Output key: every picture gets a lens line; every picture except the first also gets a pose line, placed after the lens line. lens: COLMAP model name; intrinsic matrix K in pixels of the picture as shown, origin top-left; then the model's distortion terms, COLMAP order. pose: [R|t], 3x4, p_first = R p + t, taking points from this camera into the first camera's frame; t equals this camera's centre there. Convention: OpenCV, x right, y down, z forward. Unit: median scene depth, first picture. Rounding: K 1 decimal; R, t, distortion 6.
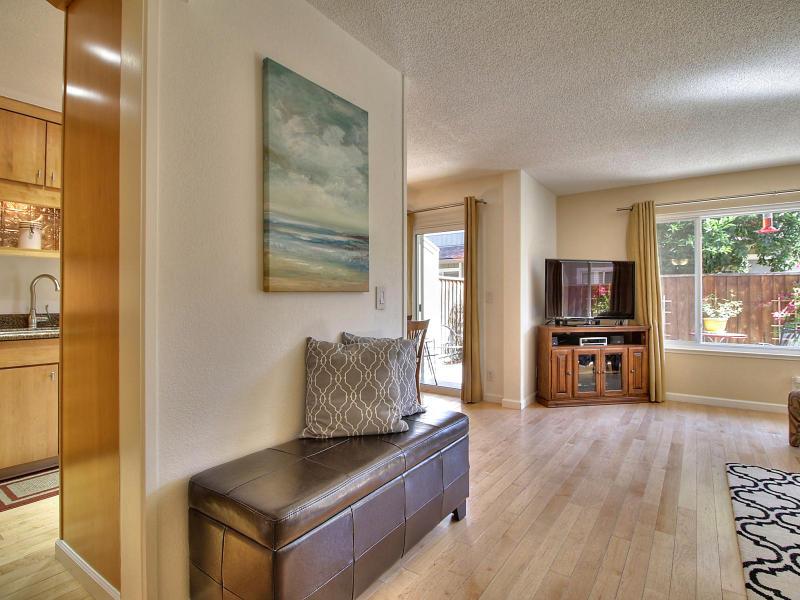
lens RADIAL K [[416.4, 0, 400.8], [0, 416.4, 293.1], [0, 0, 1]] dist [0.001689, -0.013008]
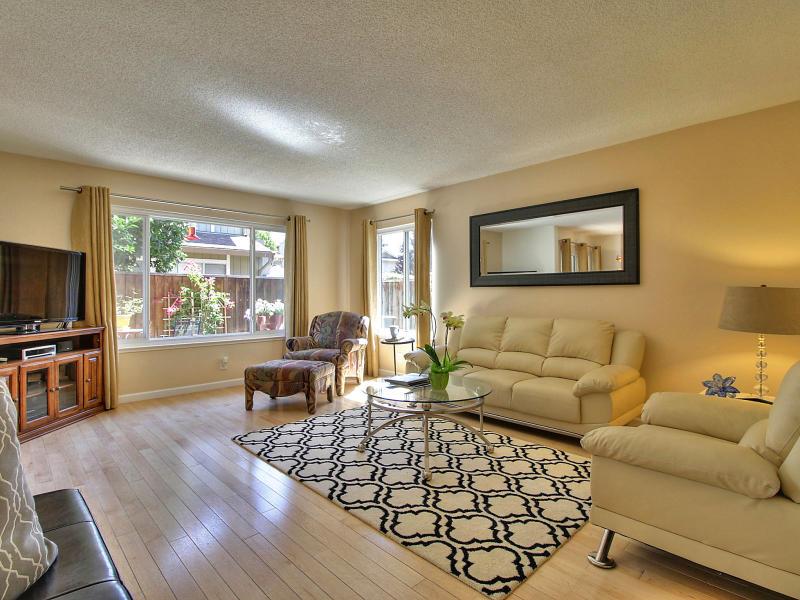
lens RADIAL K [[416.4, 0, 400.8], [0, 416.4, 293.1], [0, 0, 1]] dist [0.001689, -0.013008]
pose [[0.192784, 0.003074, 0.981236, -0.162294], [-0.008050, 0.999966, -0.001551, 0.003071], [-0.981208, -0.007600, 0.192802, 0.200061]]
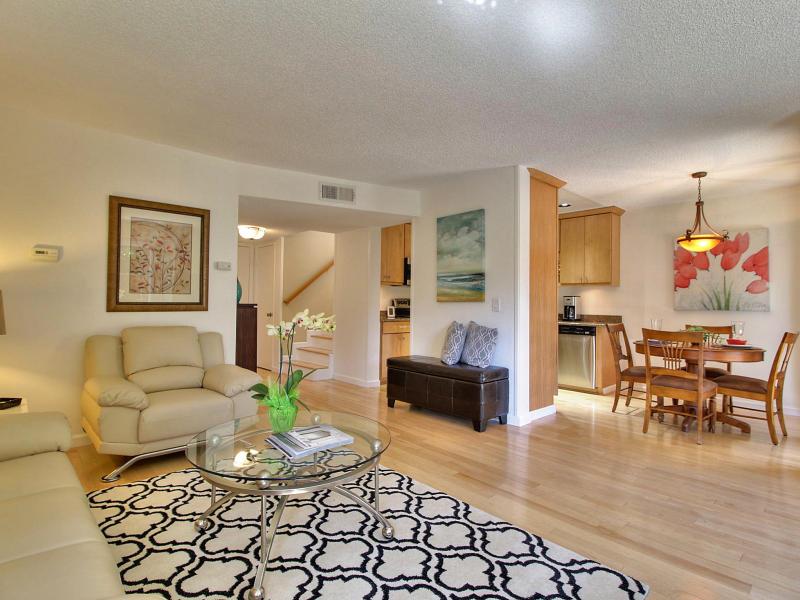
lens RADIAL K [[416.4, 0, 400.8], [0, 416.4, 293.1], [0, 0, 1]] dist [0.001689, -0.013008]
pose [[-0.192595, -0.024044, -0.980984, 0.910883], [-0.006305, 0.999709, -0.023265, 0.002119], [0.981258, 0.001705, -0.192691, 0.481863]]
